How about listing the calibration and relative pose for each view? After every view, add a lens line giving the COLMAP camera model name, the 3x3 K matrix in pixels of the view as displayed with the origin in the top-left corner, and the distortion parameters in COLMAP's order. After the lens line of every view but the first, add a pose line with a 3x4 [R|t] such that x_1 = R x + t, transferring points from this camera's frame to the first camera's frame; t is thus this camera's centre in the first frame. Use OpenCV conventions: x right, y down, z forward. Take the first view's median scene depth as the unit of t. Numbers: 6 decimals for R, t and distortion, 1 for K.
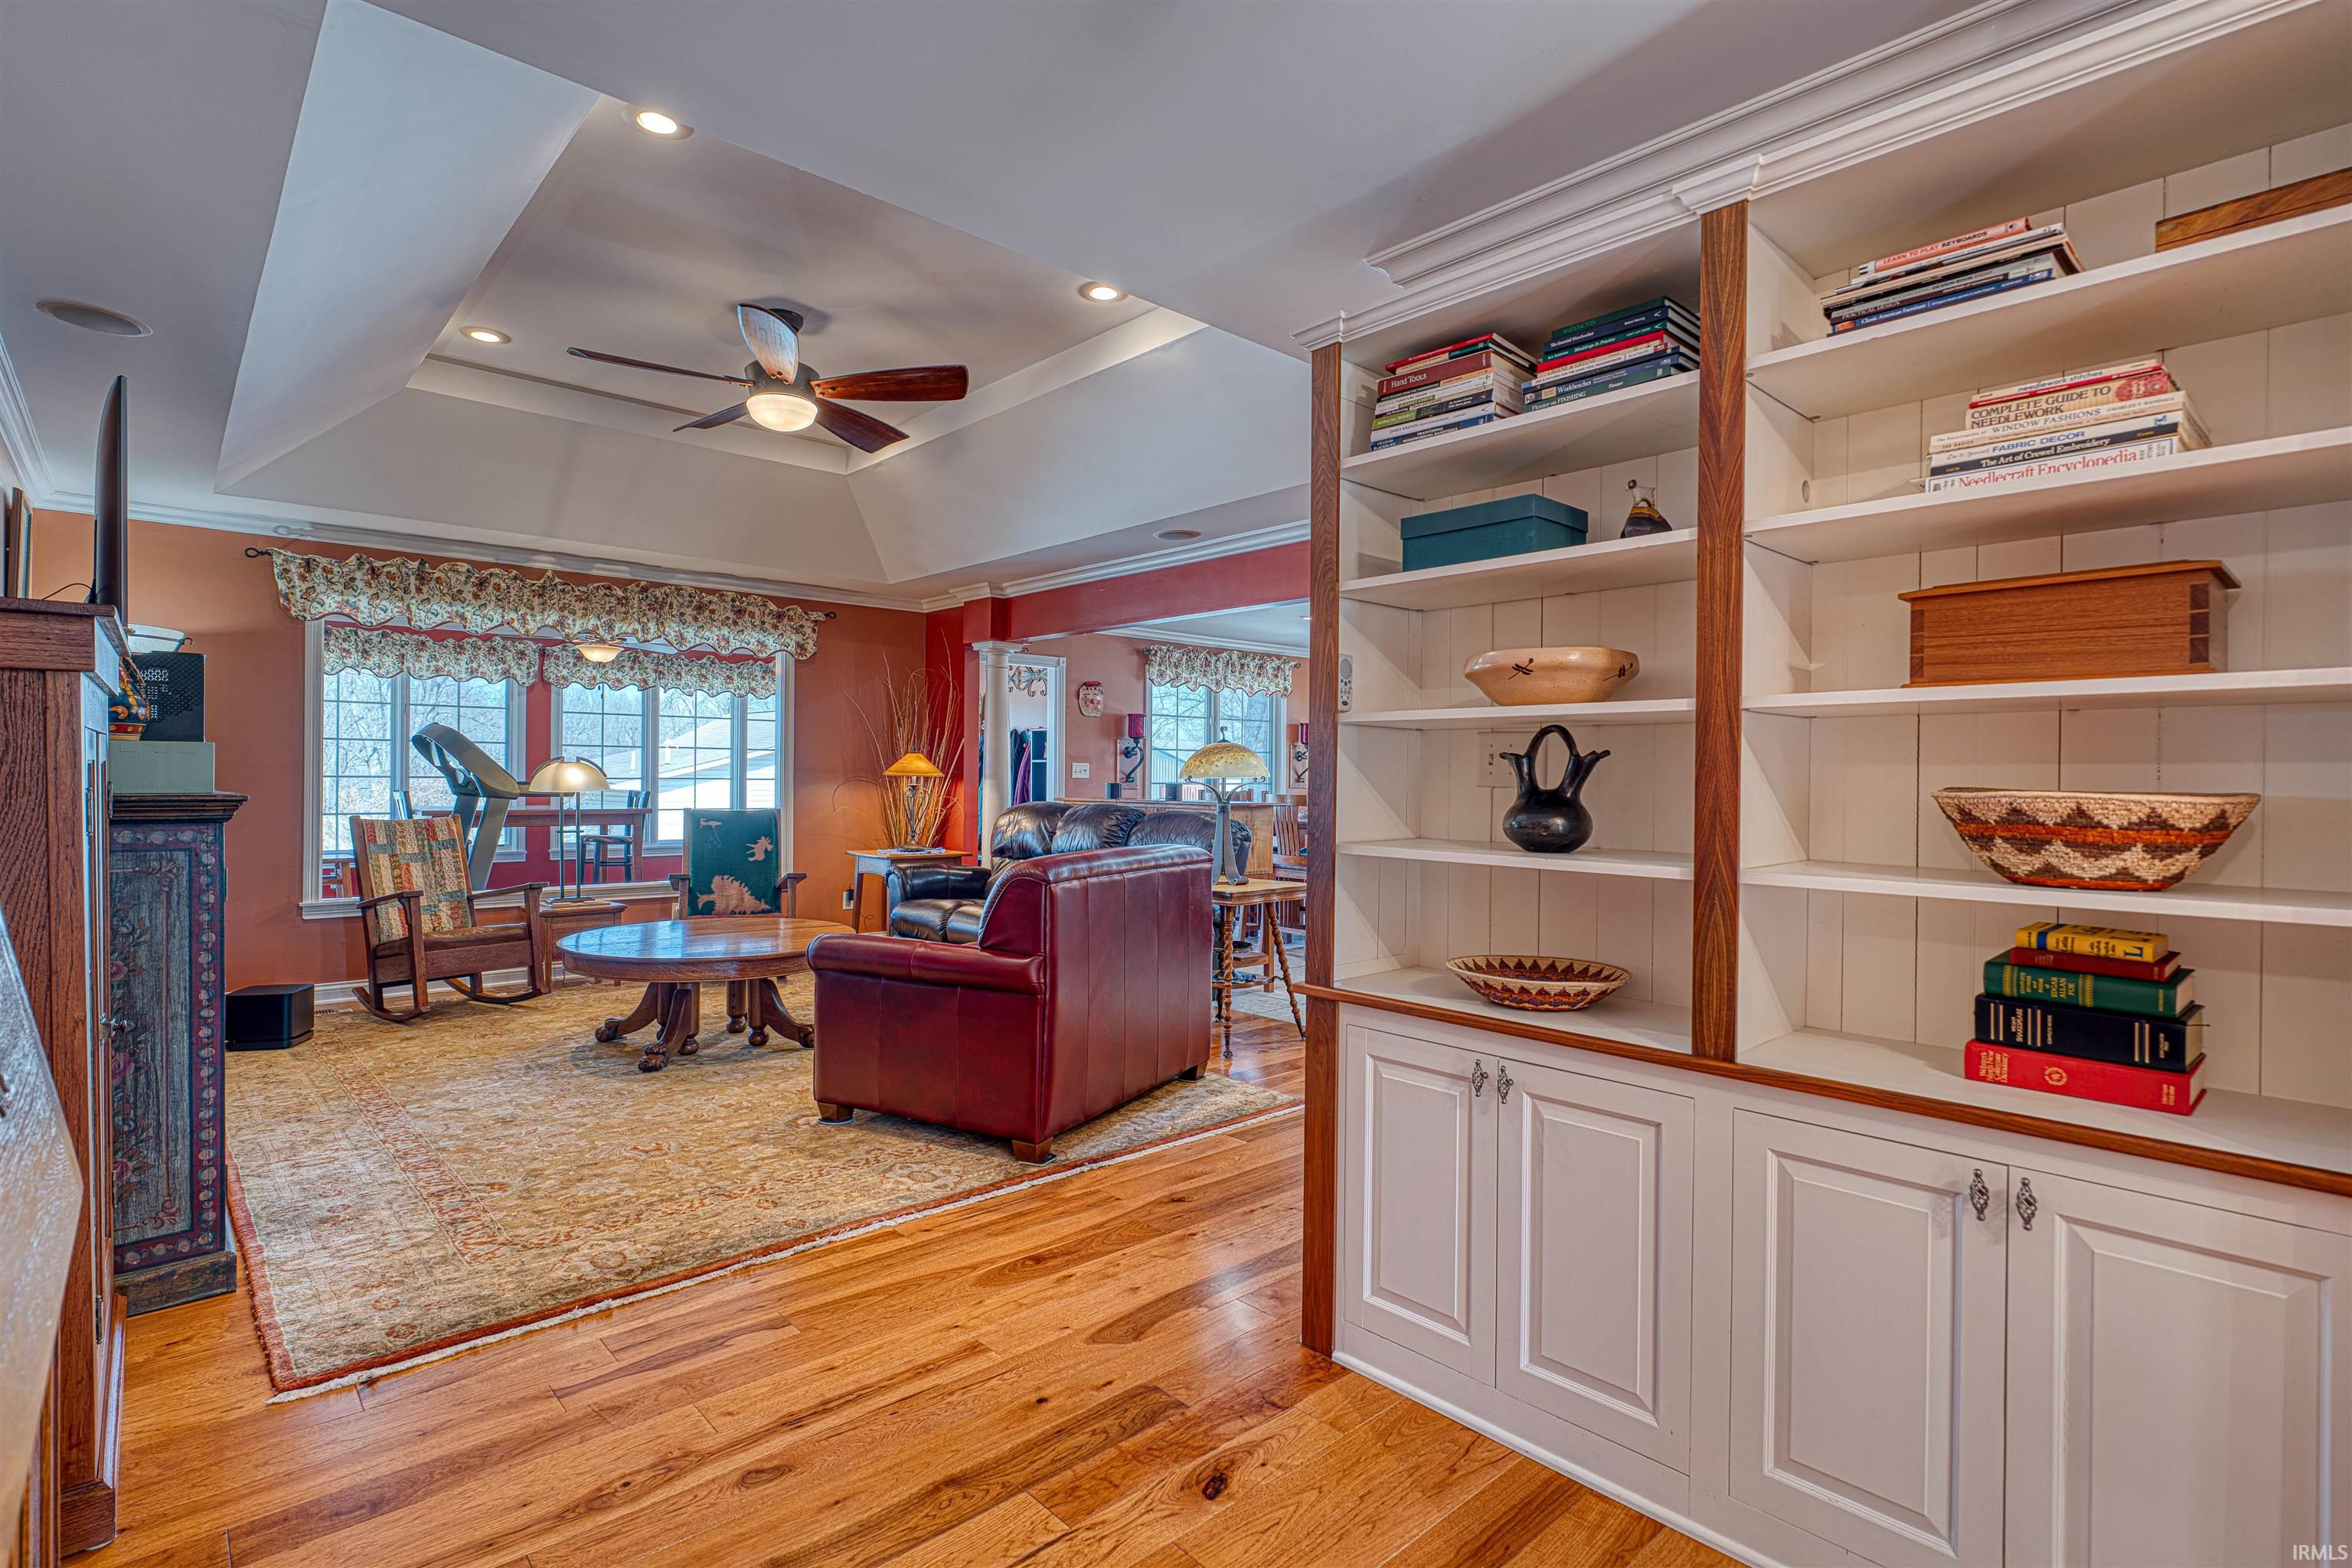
lens RADIAL K [[1150.1, 0, 1196.1], [0, 1150.1, 780.1], [0, 0, 1]] dist [-0.010631, 0.004142]
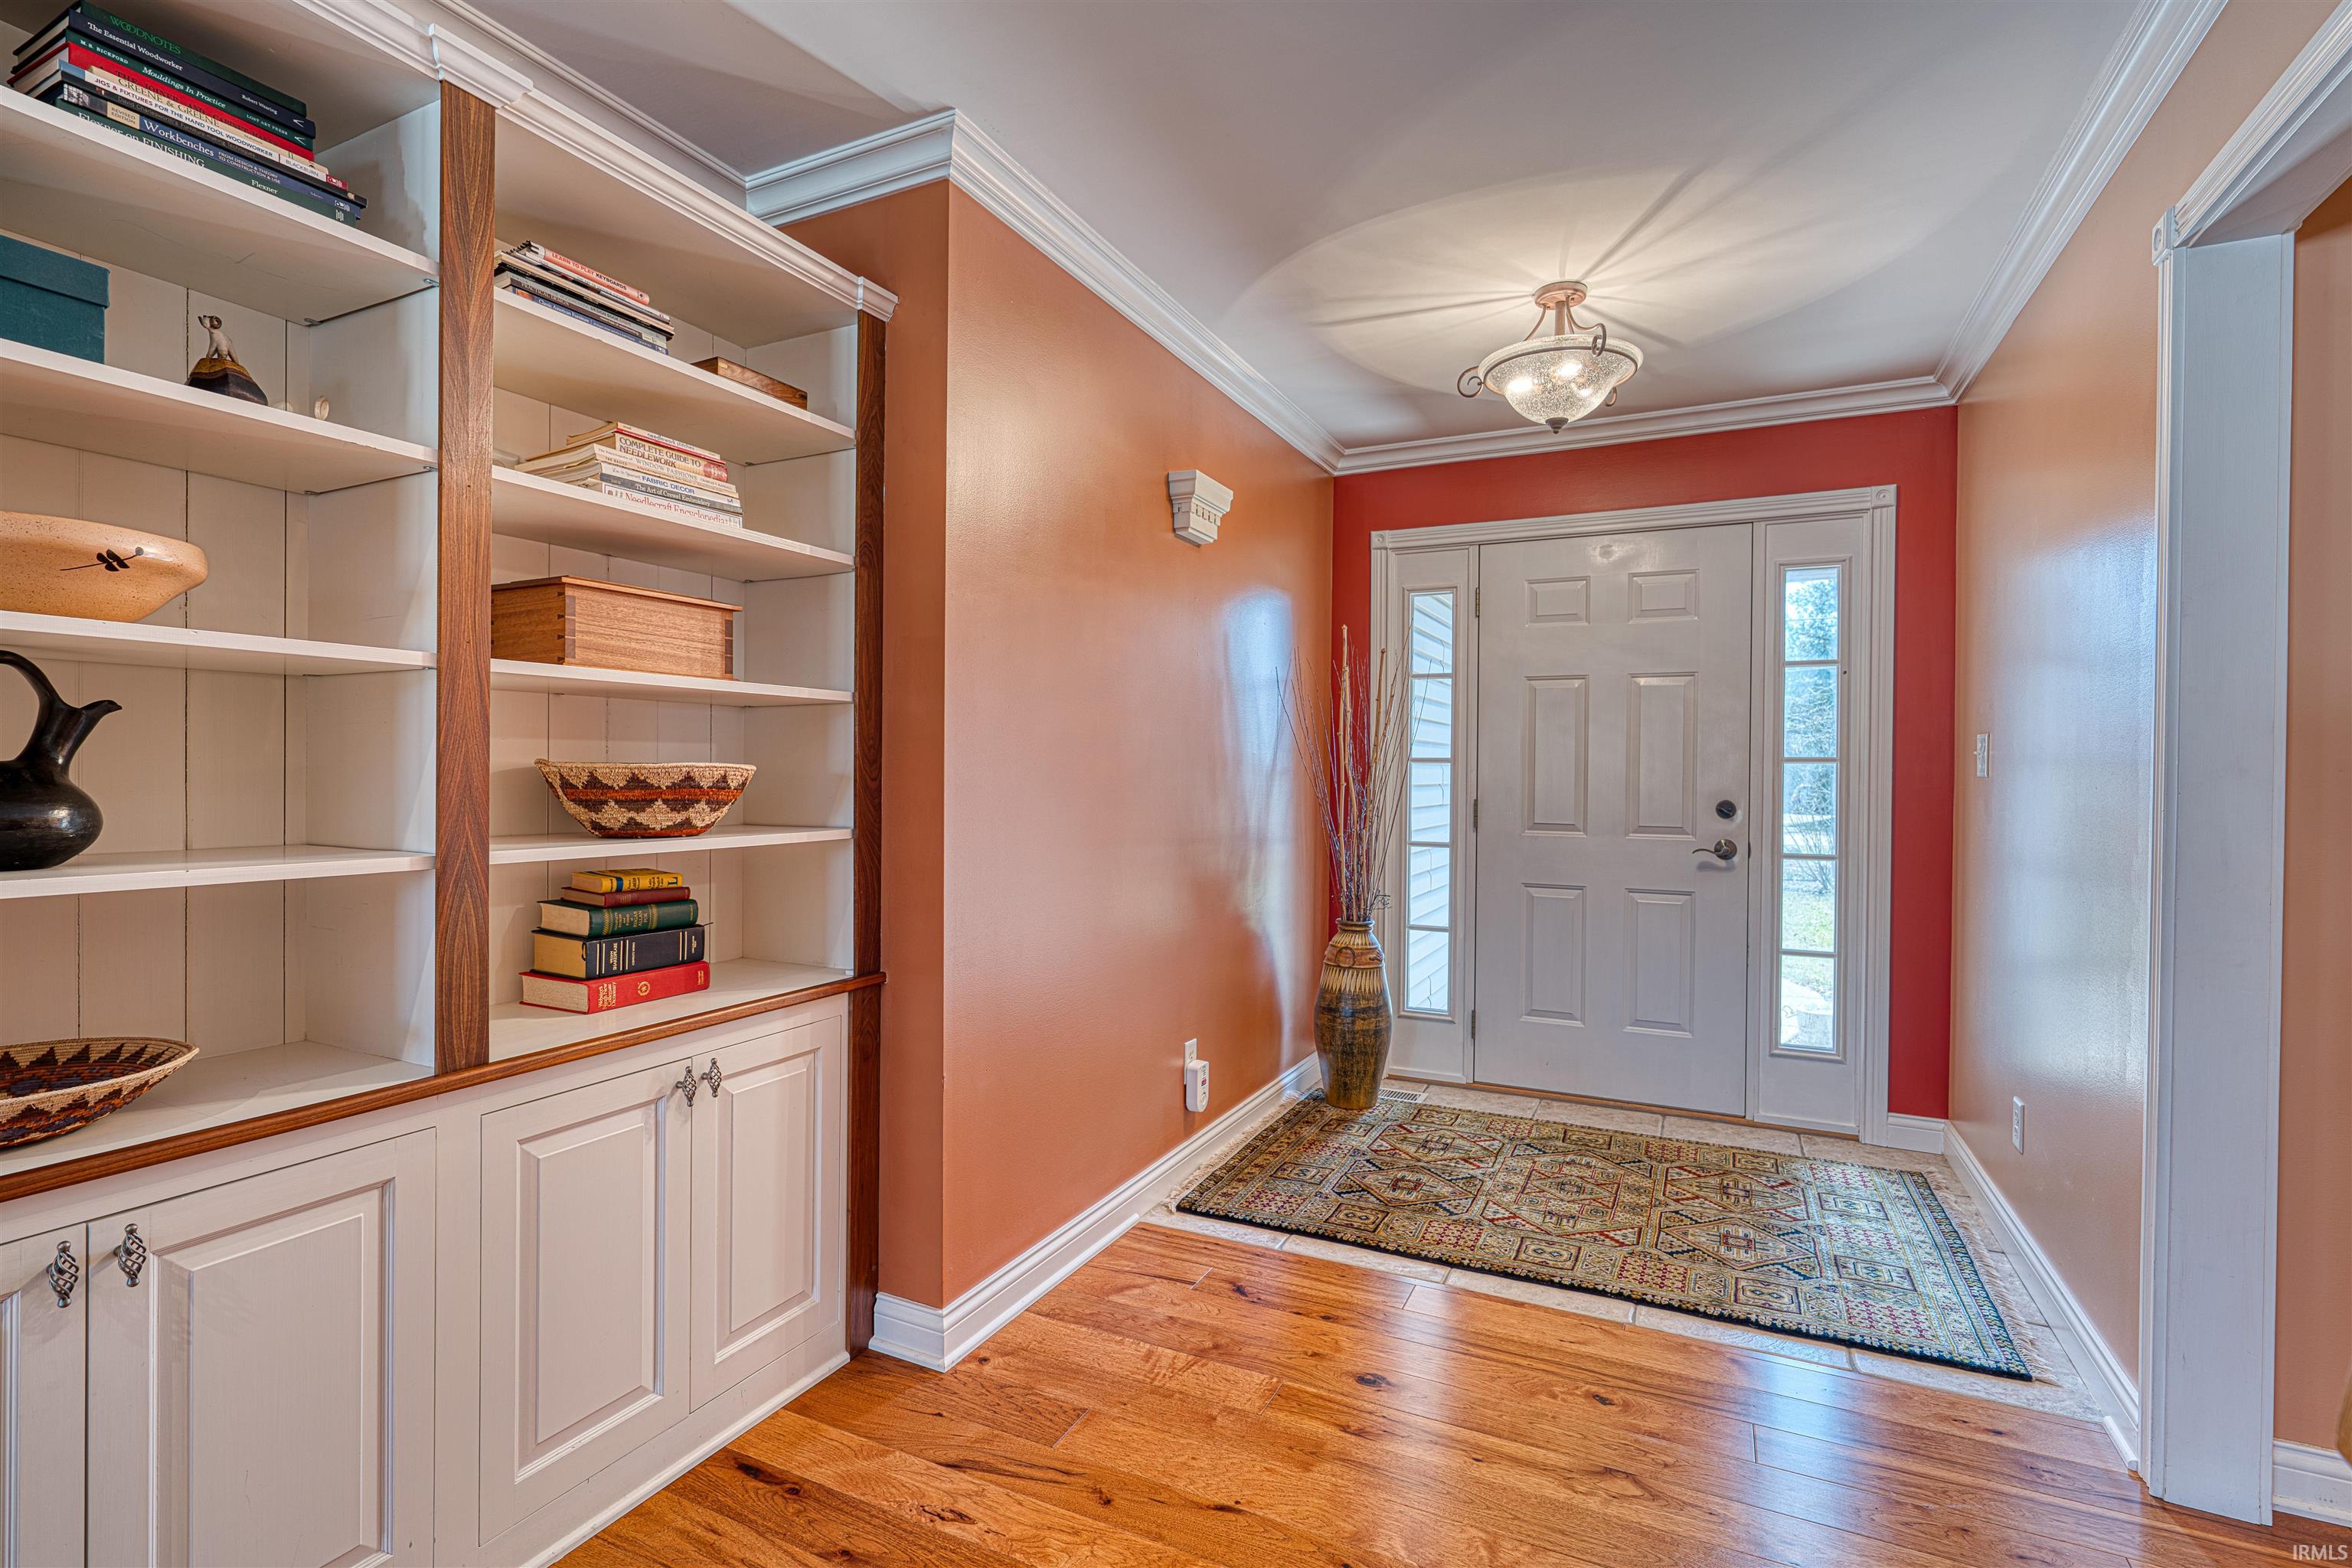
lens RADIAL K [[1087.2, 0, 1180.0], [0, 1087.2, 769.6], [0, 0, 1]] dist [-0.000158, -0.000006]
pose [[-0.361058, -0.012711, 0.932457, -0.547469], [-0.012213, 0.999886, 0.008901, 0.000641], [-0.932463, -0.008174, -0.361172, 0.840585]]
